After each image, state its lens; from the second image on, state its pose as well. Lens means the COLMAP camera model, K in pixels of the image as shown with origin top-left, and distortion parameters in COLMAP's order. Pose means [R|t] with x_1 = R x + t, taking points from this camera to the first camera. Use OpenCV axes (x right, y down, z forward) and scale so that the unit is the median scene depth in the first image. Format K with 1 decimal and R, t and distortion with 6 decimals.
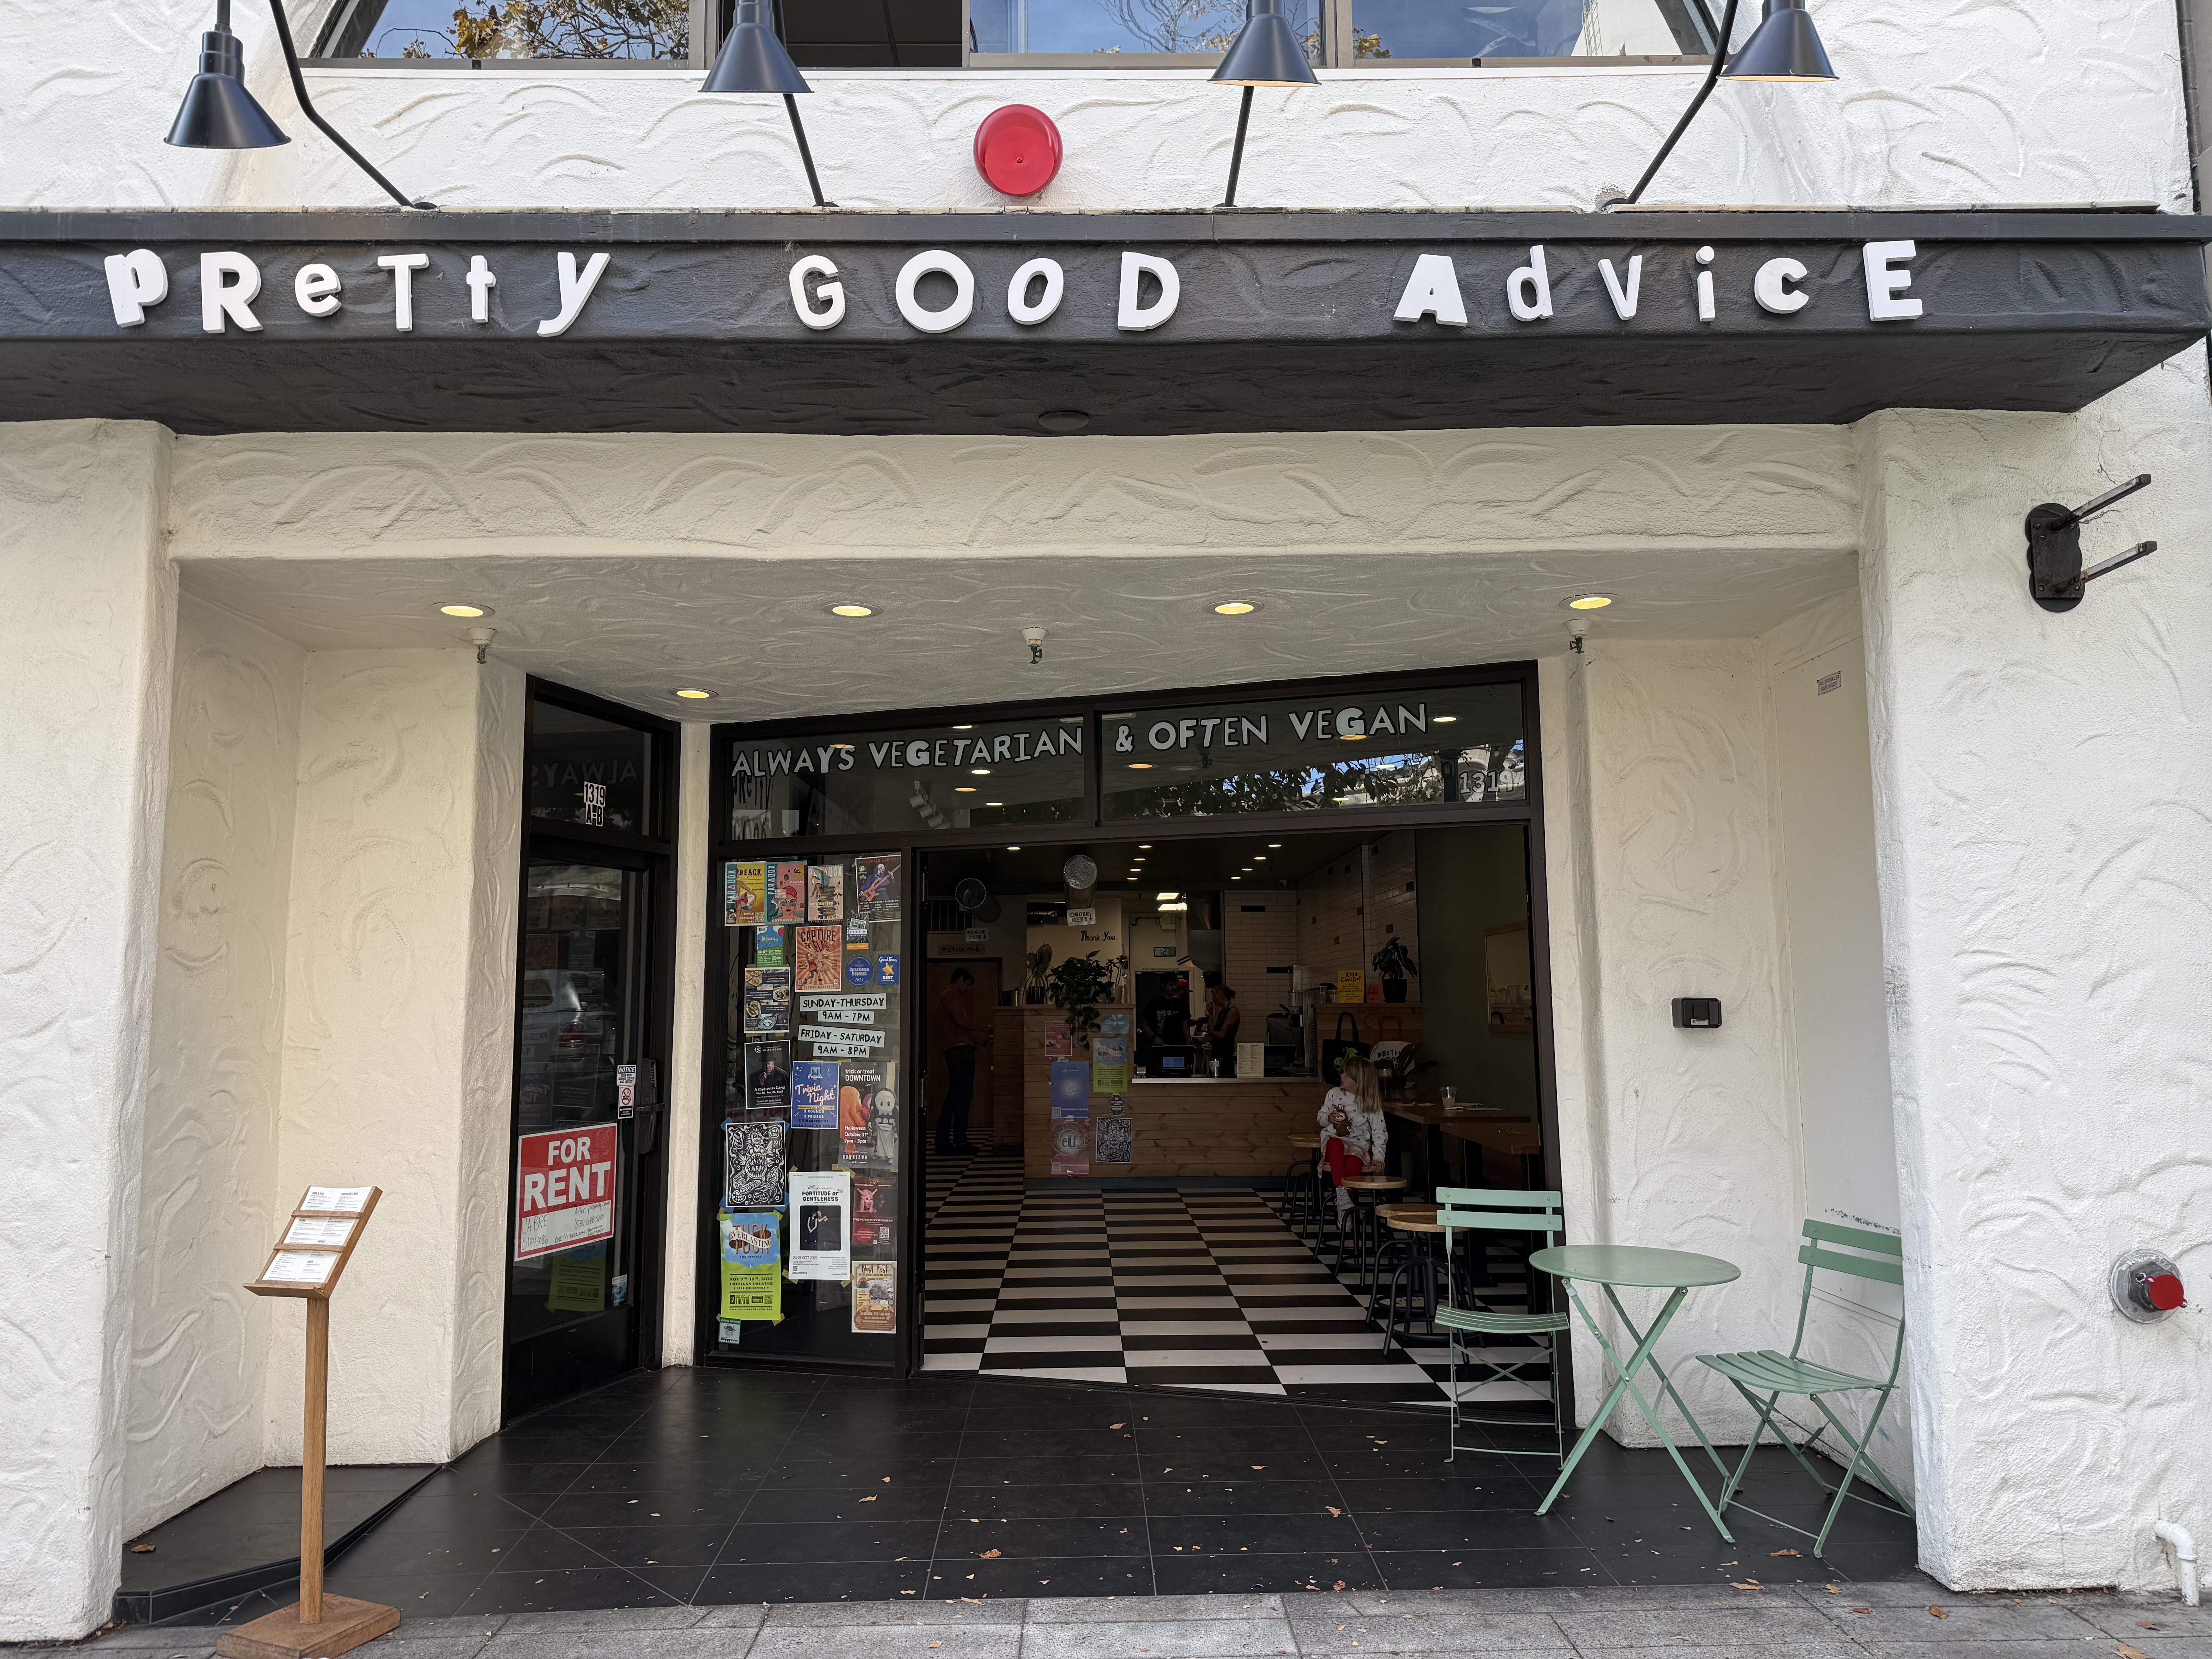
lens RADIAL K [[1560.3, 0, 1096.6], [0, 1560.3, 828.5], [0, 0, 1]] dist [0.068179, 0.000433]
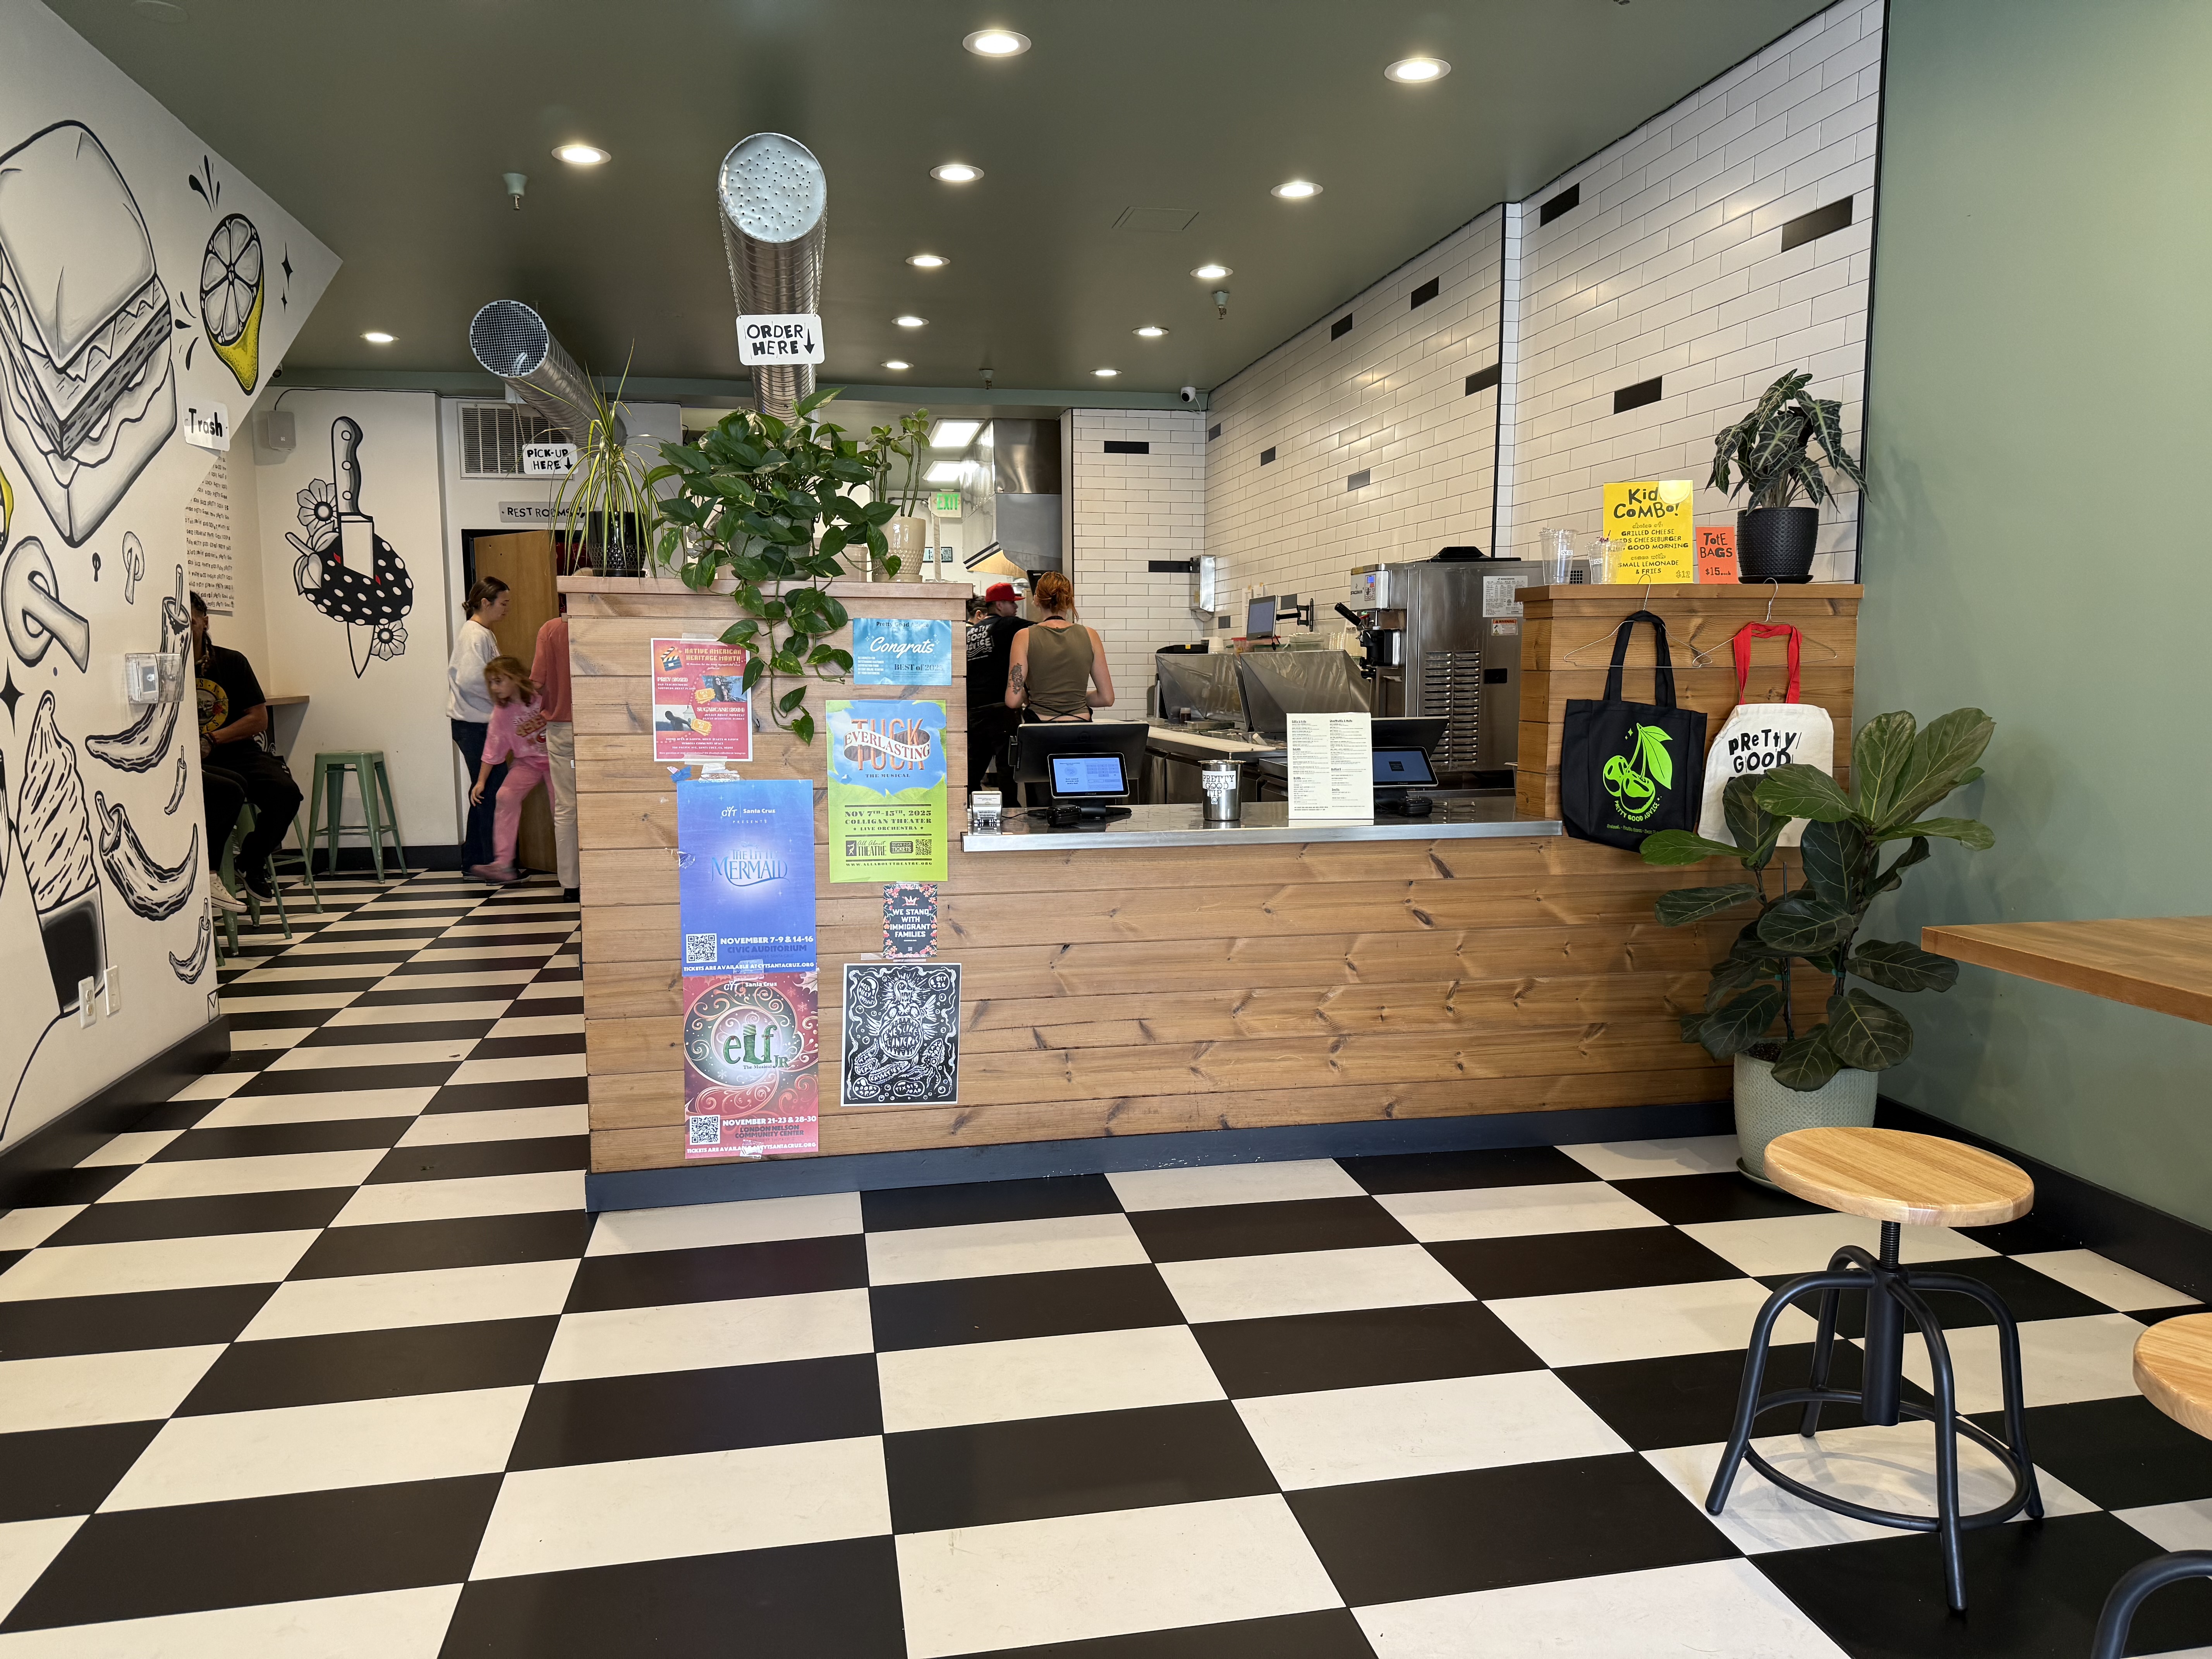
lens RADIAL K [[1560.3, 0, 1101.8], [0, 1560.3, 823.1], [0, 0, 1]] dist [0.068179, 0.000433]
pose [[0.983996, -0.017053, 0.177373, -0.003634], [-0.021504, 0.976770, 0.213209, 0.093834], [-0.176889, -0.213611, 0.960771, 0.708370]]
